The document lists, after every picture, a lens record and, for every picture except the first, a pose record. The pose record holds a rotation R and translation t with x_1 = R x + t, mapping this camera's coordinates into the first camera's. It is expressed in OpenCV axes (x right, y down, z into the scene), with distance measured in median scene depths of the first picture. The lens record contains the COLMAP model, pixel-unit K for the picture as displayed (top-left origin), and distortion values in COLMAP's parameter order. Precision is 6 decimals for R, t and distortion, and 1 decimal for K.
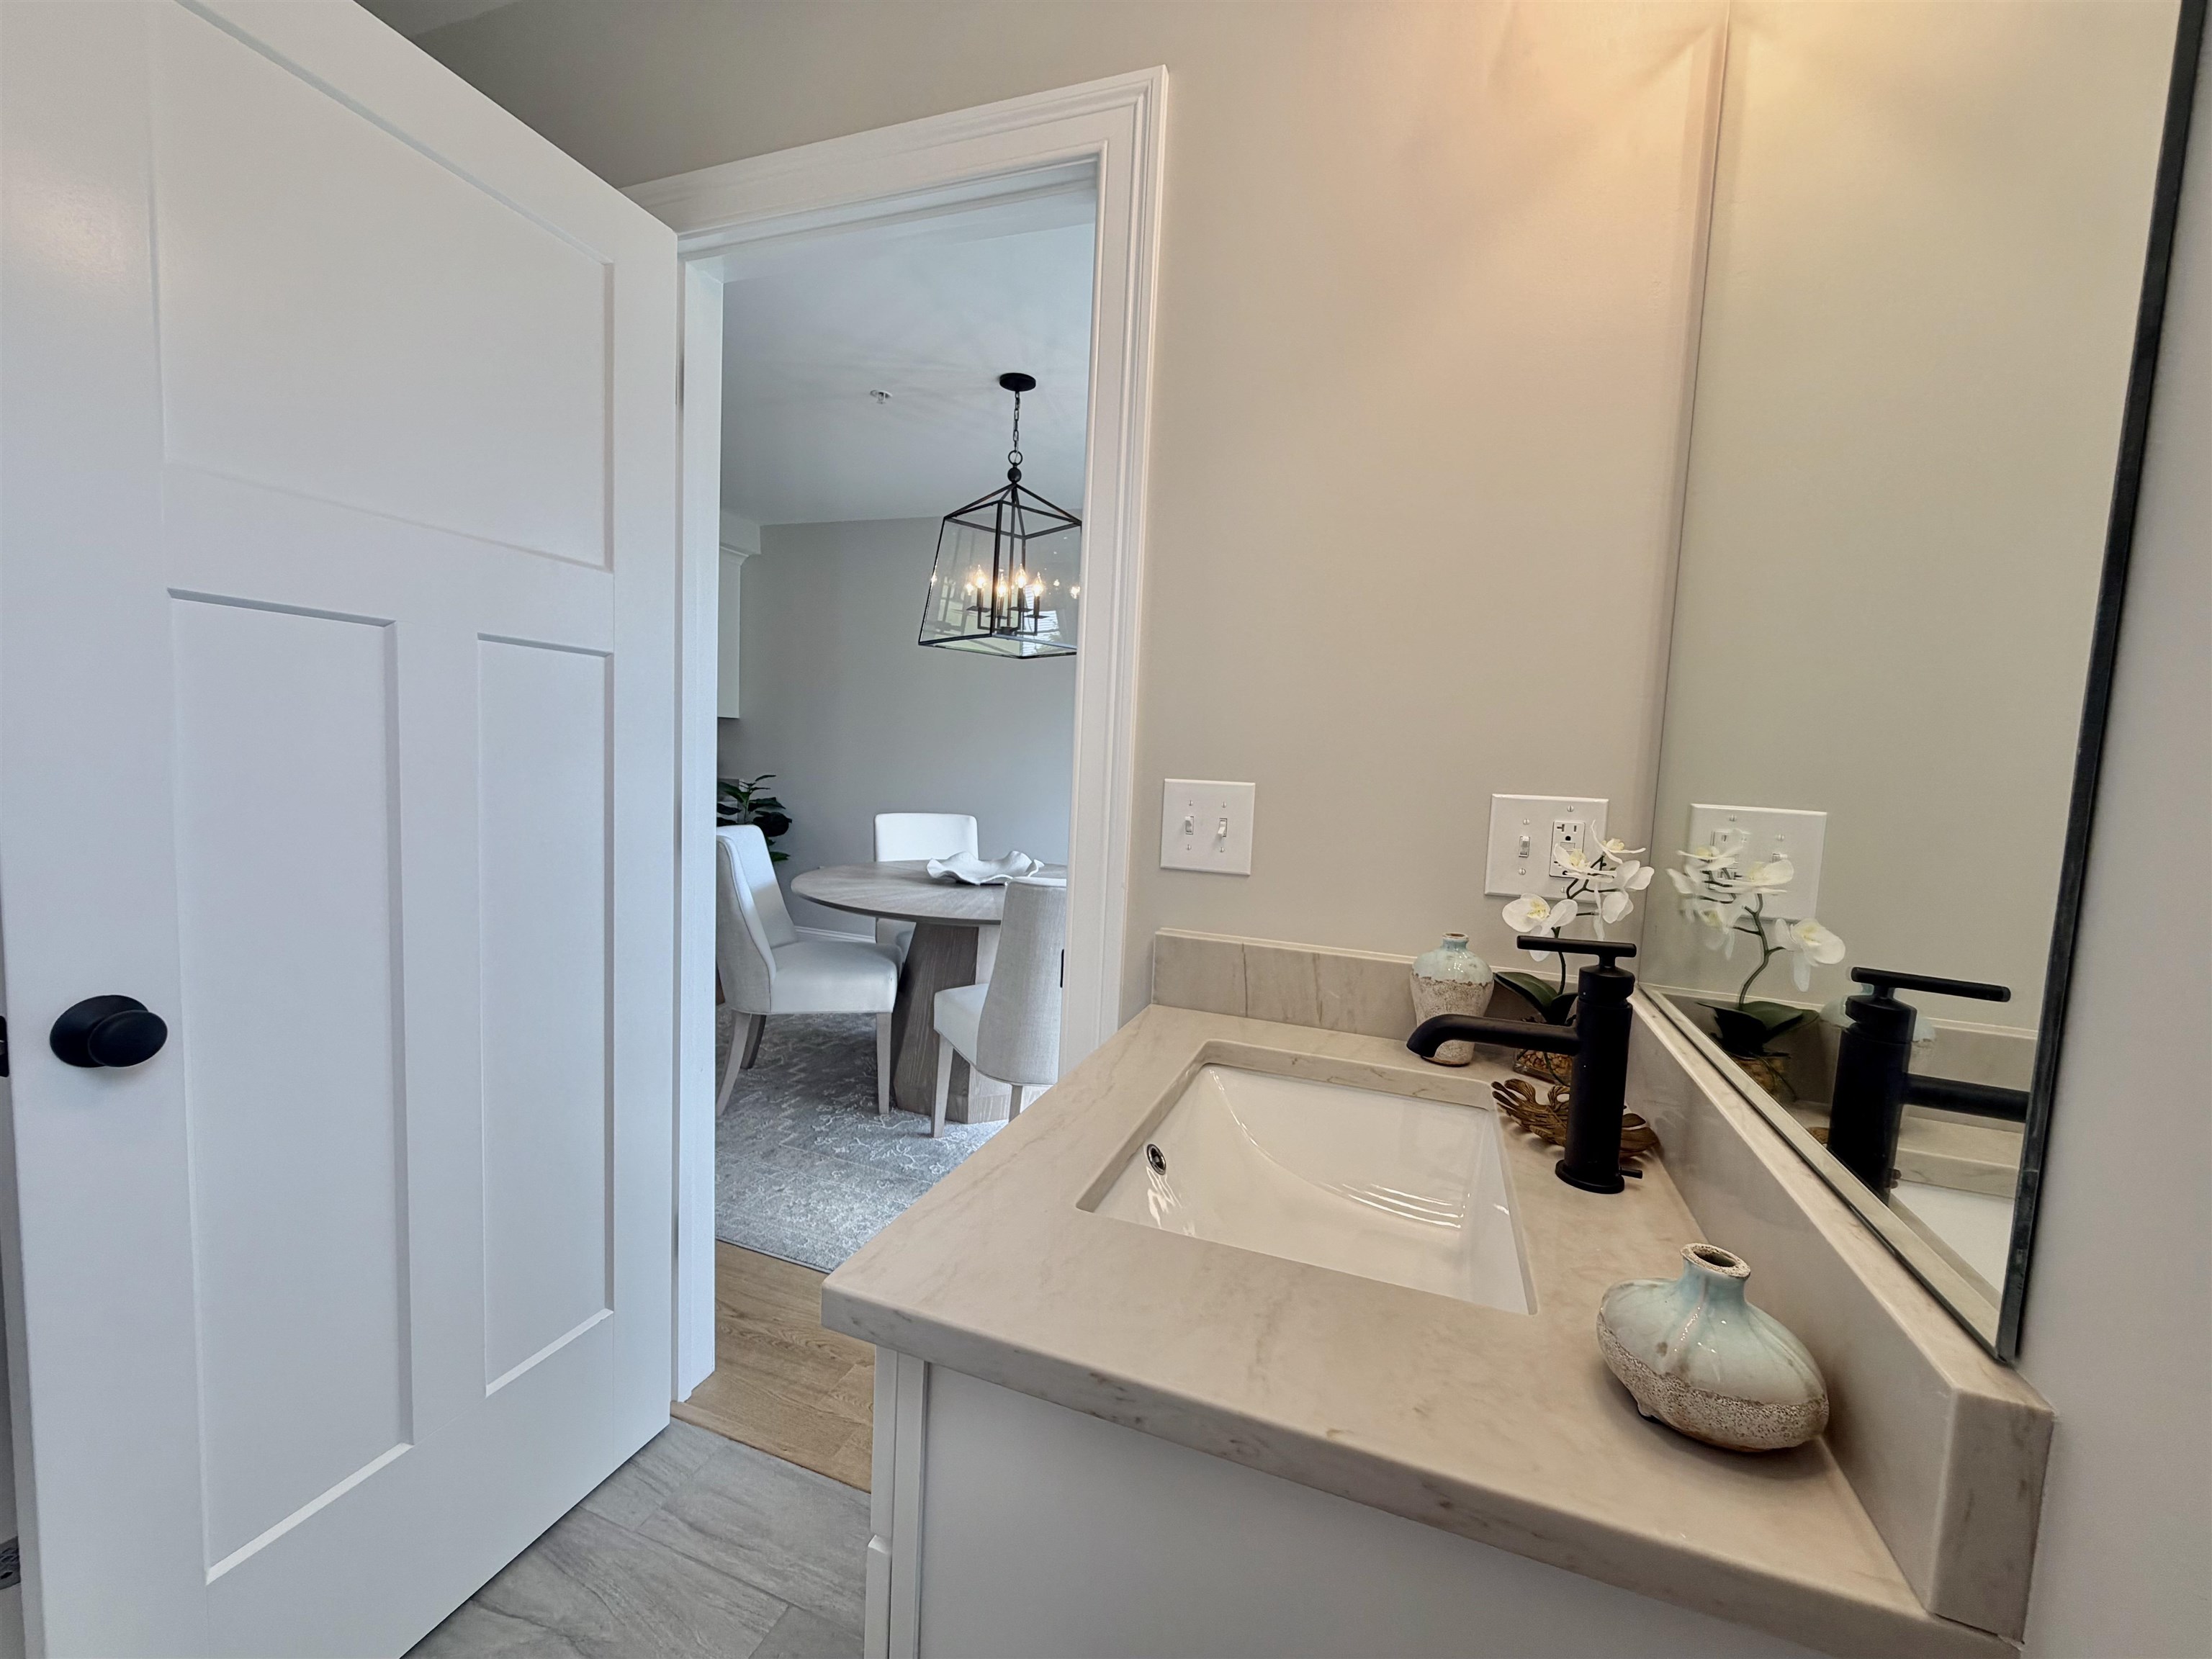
lens RADIAL K [[882.5, 0, 1106.0], [0, 882.5, 833.1], [0, 0, 1]] dist [-0.000450, -0.000308]
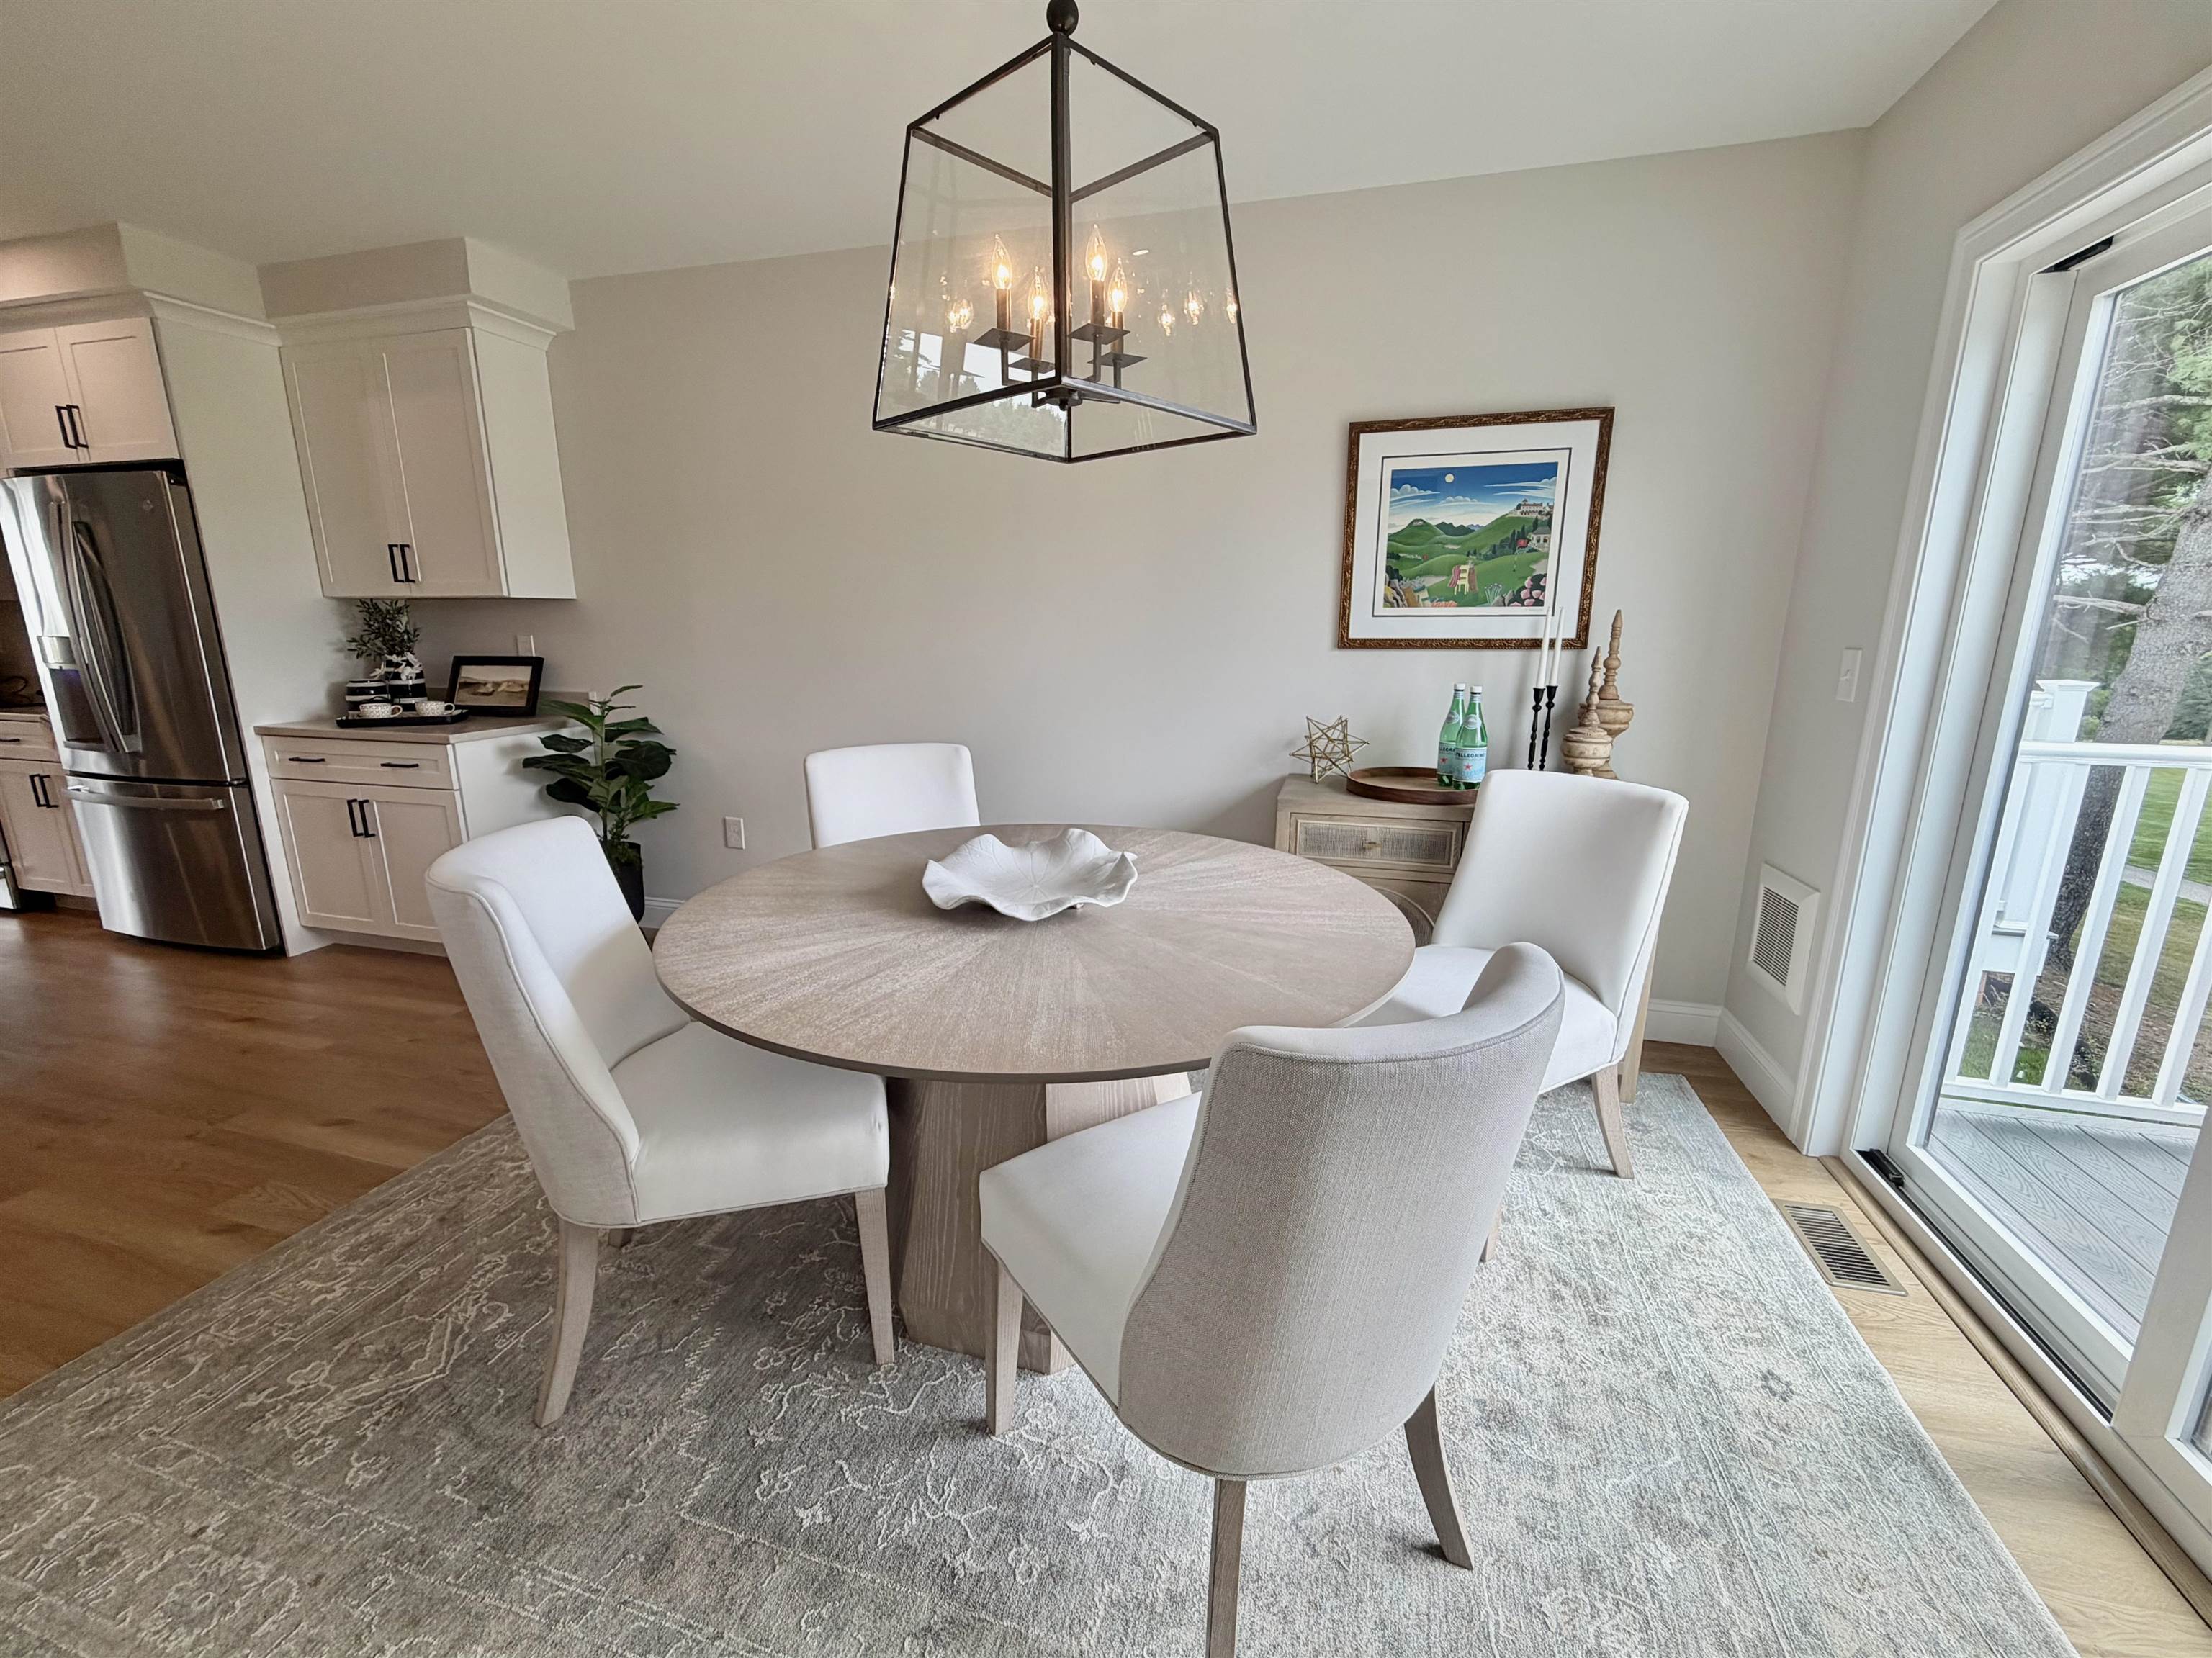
lens RADIAL K [[882.4, 0, 1103.3], [0, 882.4, 810.2], [0, 0, 1]] dist [-0.000450, -0.000308]
pose [[0.995456, -0.063427, 0.071027, -0.139239], [0.053416, 0.989418, 0.134906, -0.072601], [-0.078832, -0.130499, 0.988309, 0.512821]]
